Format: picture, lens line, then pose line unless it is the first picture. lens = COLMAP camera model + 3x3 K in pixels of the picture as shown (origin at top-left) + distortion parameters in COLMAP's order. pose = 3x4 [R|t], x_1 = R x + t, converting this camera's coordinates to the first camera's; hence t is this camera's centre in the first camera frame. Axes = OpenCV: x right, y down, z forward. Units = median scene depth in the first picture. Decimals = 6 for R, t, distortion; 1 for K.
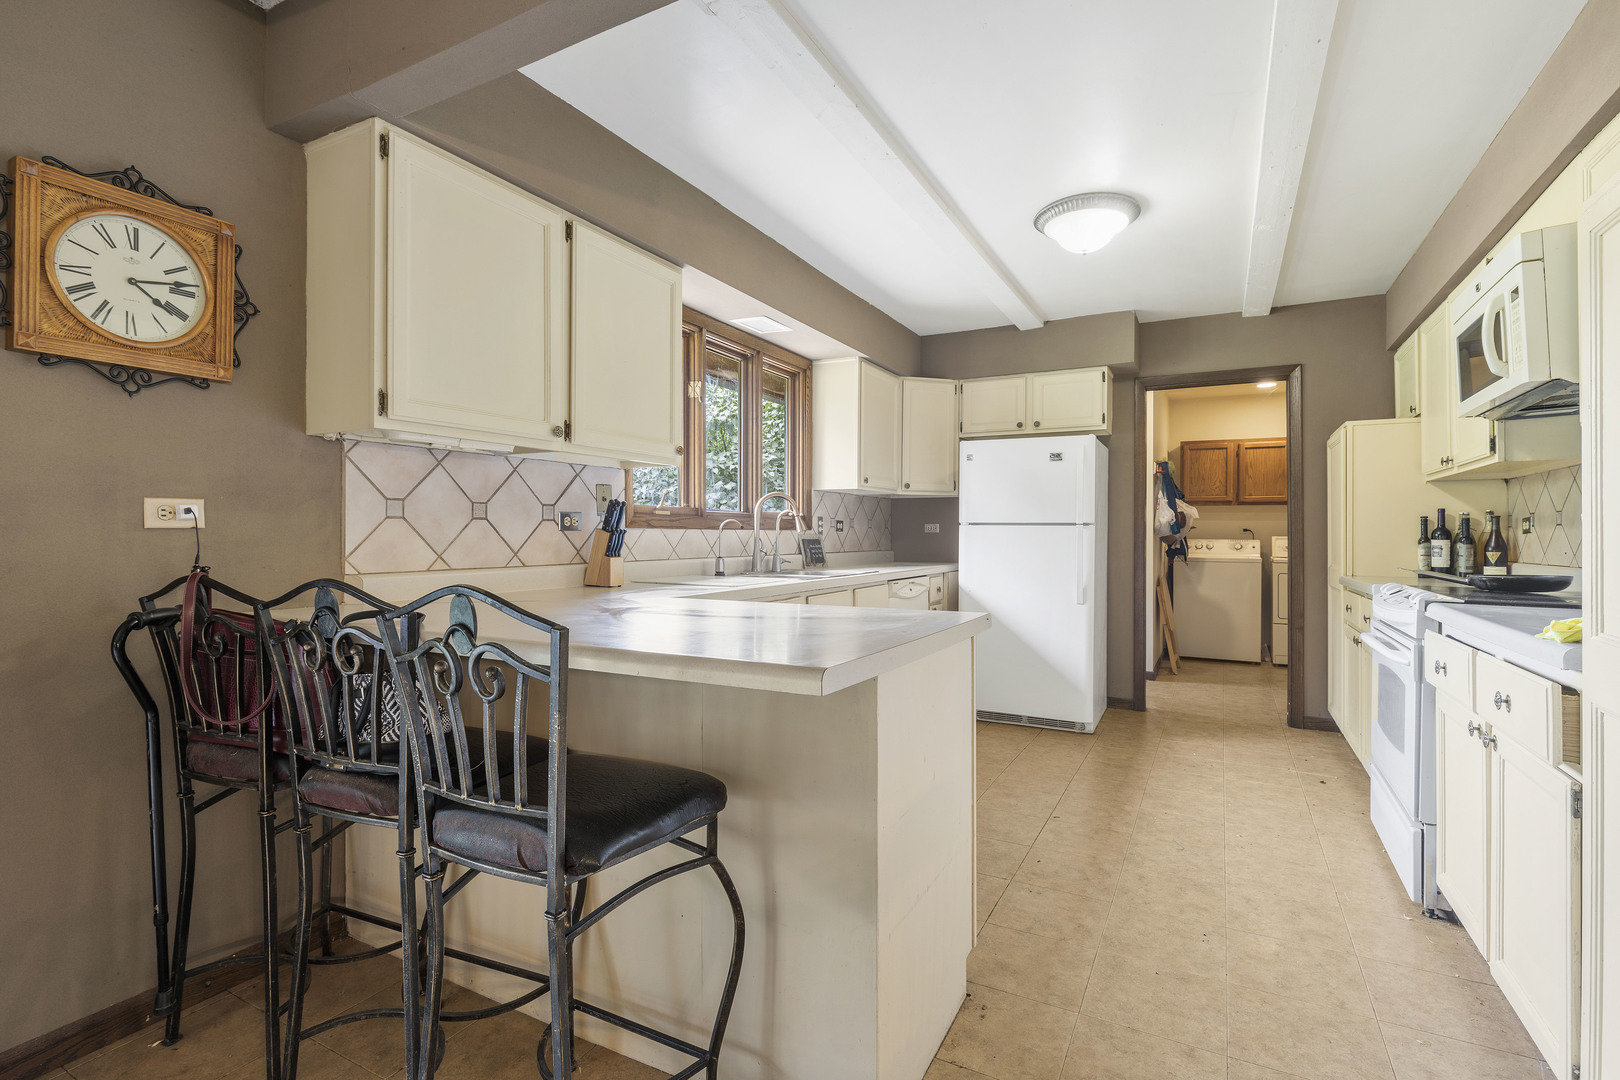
lens RADIAL K [[739.0, 0, 815.4], [0, 739.0, 530.5], [0, 0, 1]] dist [0.001689, -0.001936]
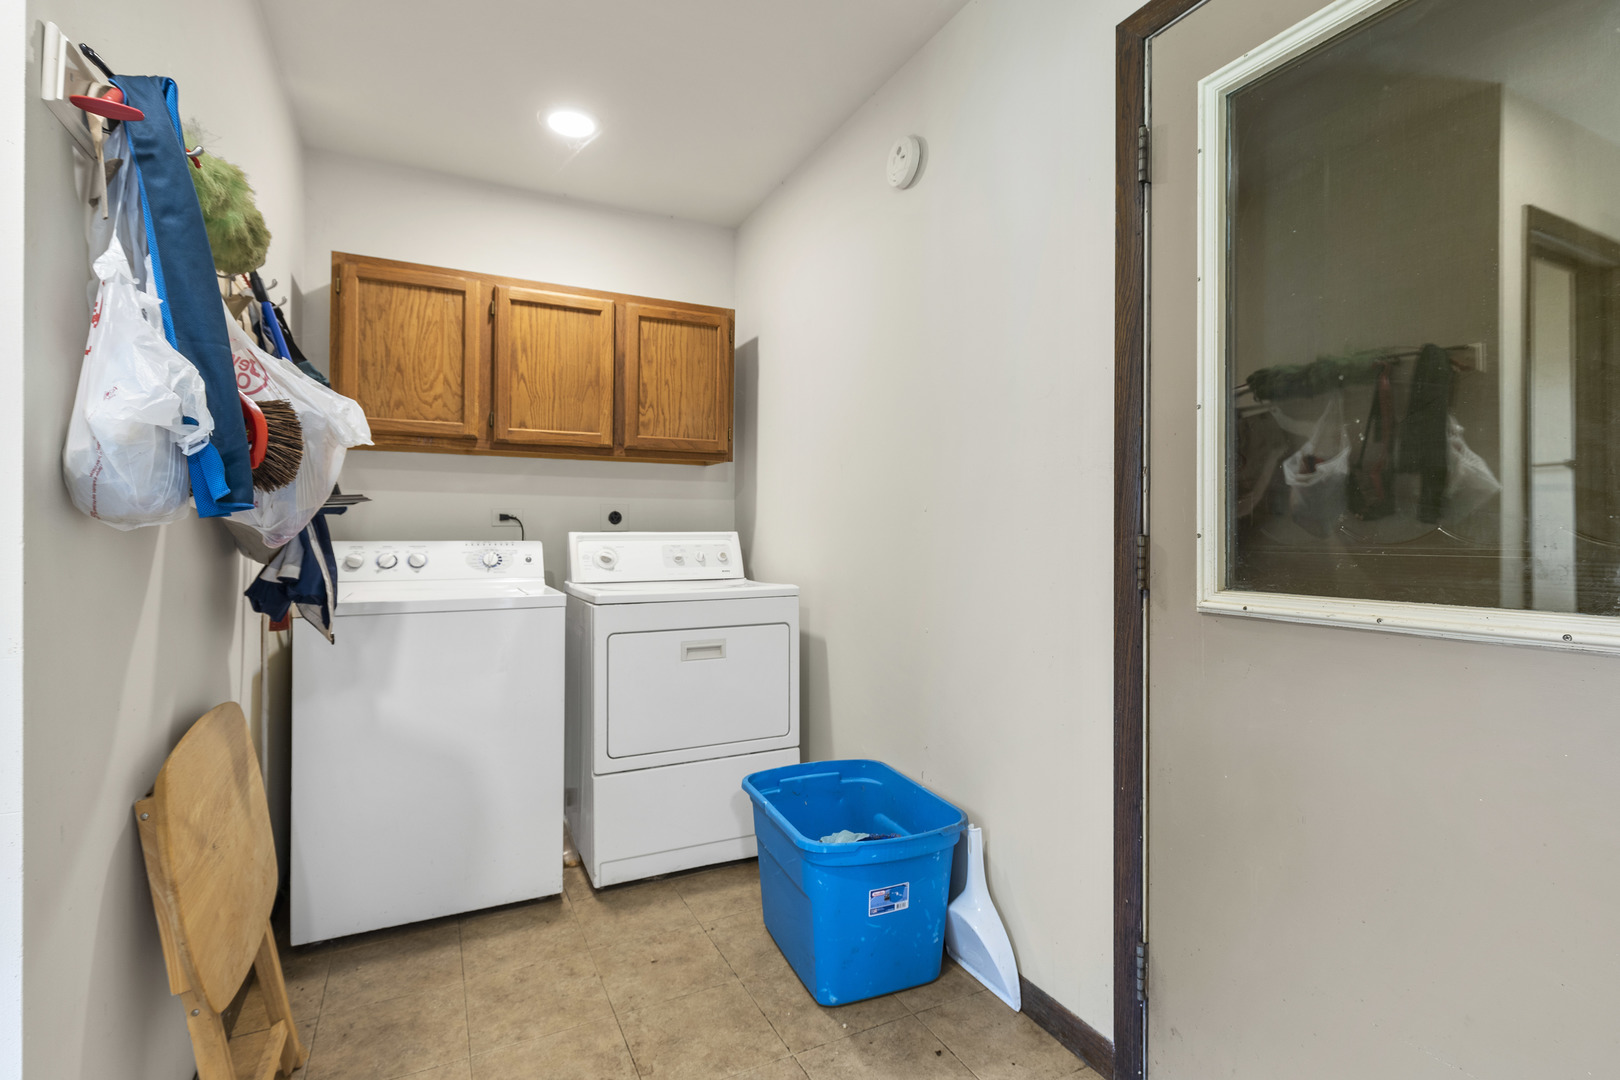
lens RADIAL K [[739.0, 0, 803.4], [0, 739.0, 527.4], [0, 0, 1]] dist [0.001689, -0.001936]
pose [[0.561607, 0.004250, 0.827393, 0.557017], [0.002092, 0.999976, -0.006556, 0.013023], [-0.827401, 0.005413, 0.561585, 1.048145]]
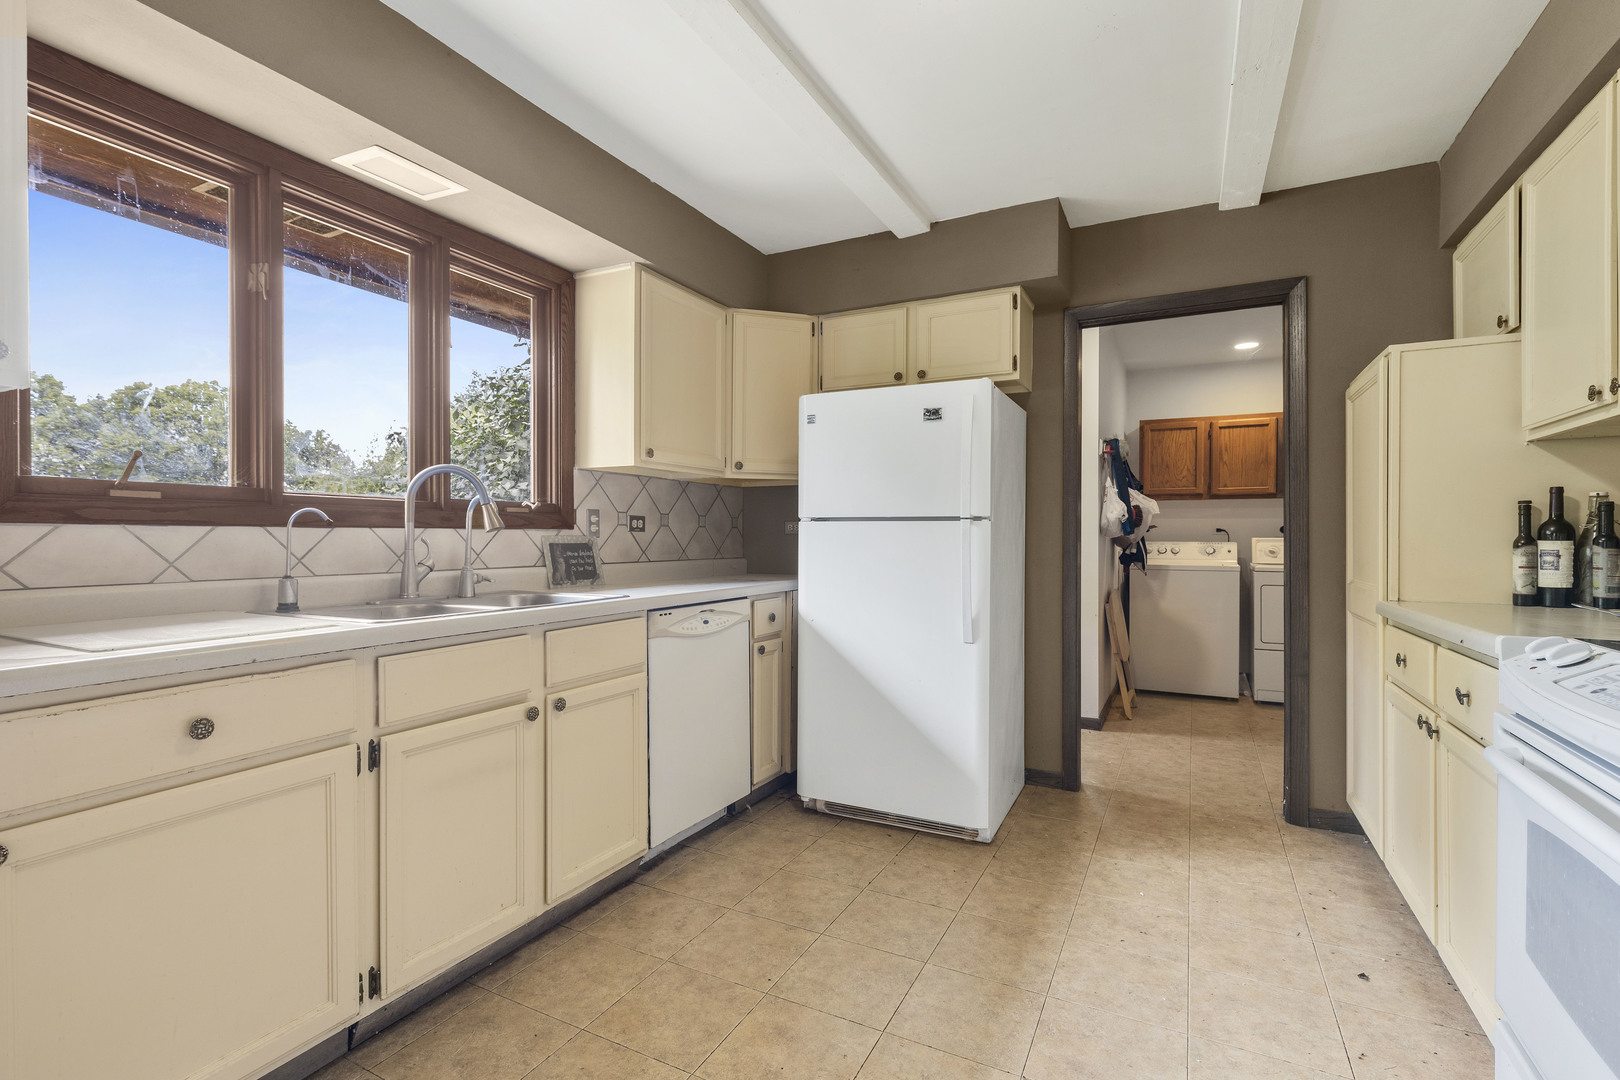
lens RADIAL K [[739.0, 0, 806.7], [0, 739.0, 539.7], [0, 0, 1]] dist [0.001689, -0.001936]
pose [[0.999755, -0.003647, 0.021835, 0.187850], [0.003490, 0.999968, 0.007210, 0.004391], [-0.021860, -0.007132, 0.999736, 0.334062]]
